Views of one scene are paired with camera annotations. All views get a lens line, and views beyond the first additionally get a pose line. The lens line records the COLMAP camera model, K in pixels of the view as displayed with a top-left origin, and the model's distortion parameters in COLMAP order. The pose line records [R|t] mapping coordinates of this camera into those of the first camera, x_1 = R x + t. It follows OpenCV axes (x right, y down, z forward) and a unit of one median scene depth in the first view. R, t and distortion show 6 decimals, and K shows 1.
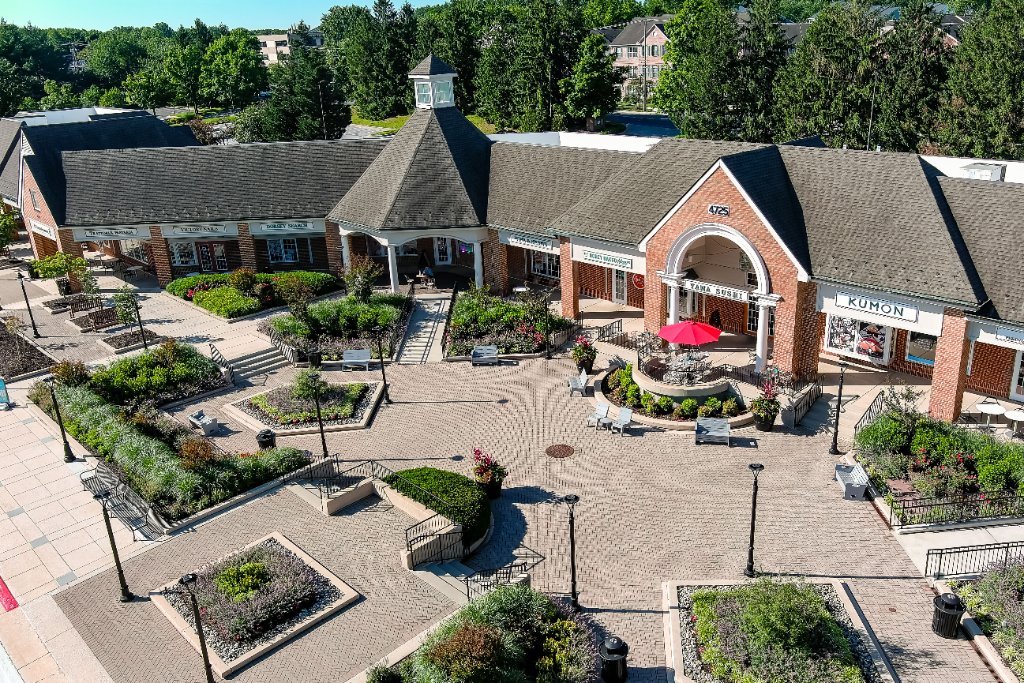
lens RADIAL K [[793.6, 0, 541.5], [0, 793.6, 344.3], [0, 0, 1]] dist [0.007801, 0.001447]
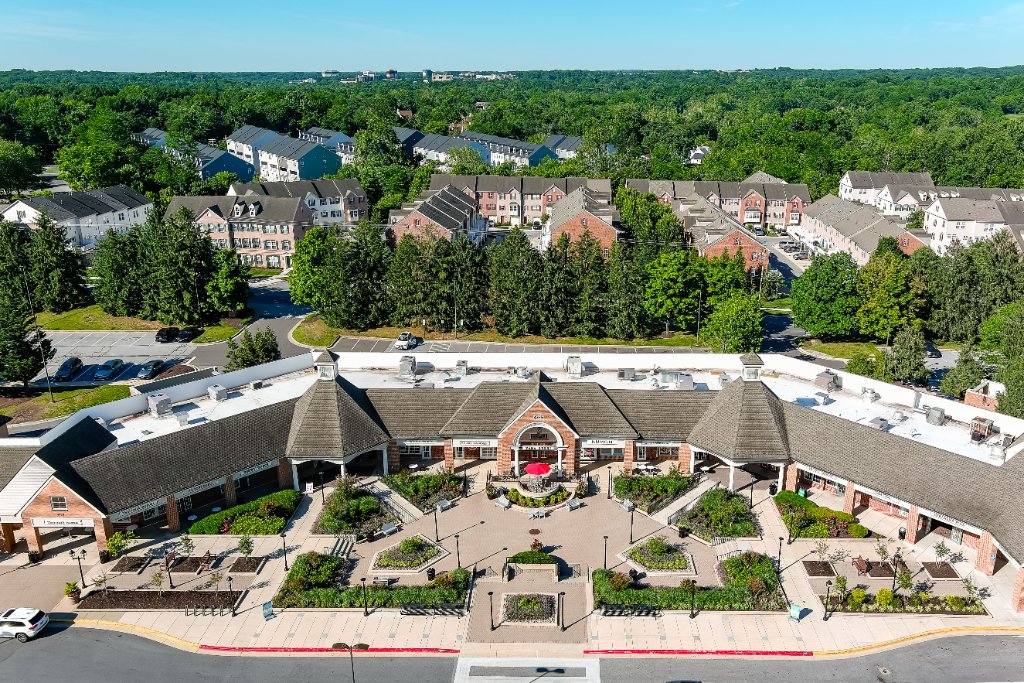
lens RADIAL K [[793.6, 0, 541.5], [0, 793.6, 344.3], [0, 0, 1]] dist [0.007801, 0.001447]
pose [[0.717043, -0.180132, 0.673351, -1.331974], [0.222396, 0.974663, 0.023911, -0.428954], [-0.660598, 0.132605, 0.738936, -0.817736]]
